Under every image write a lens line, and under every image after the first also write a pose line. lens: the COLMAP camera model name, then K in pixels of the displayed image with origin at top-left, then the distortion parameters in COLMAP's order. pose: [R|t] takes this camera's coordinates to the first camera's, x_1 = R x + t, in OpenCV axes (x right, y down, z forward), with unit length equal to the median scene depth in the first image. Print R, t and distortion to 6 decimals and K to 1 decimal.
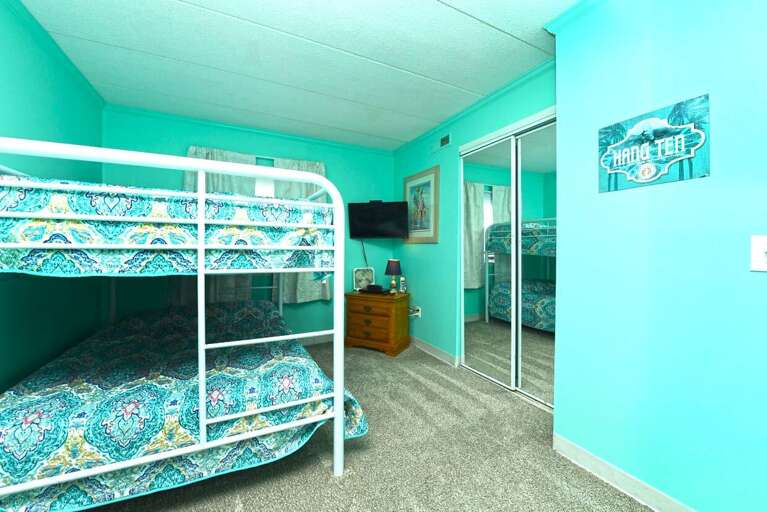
lens RADIAL K [[305.6, 0, 387.6], [0, 305.6, 252.2], [0, 0, 1]] dist [-0.023645, -0.000593]
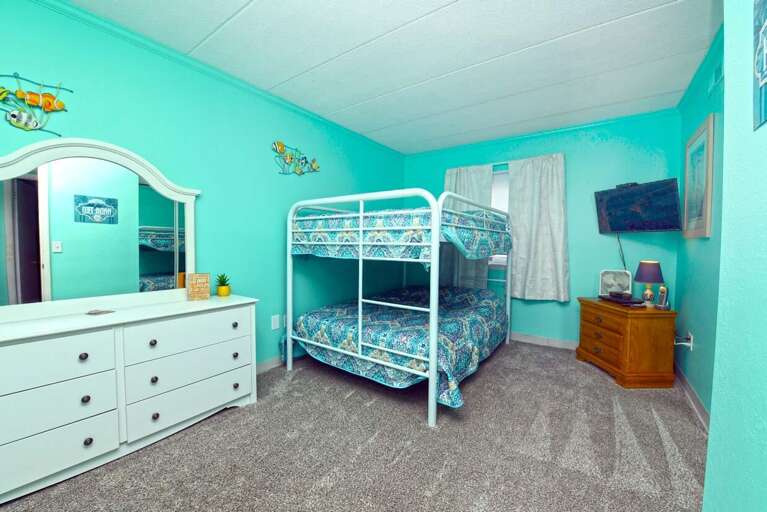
lens RADIAL K [[305.6, 0, 385.3], [0, 305.6, 254.8], [0, 0, 1]] dist [-0.023645, -0.000593]
pose [[0.451498, 0.025924, -0.891895, 0.937941], [-0.015063, 0.999657, 0.021431, 0.007344], [0.892145, 0.003758, 0.451734, 0.287045]]
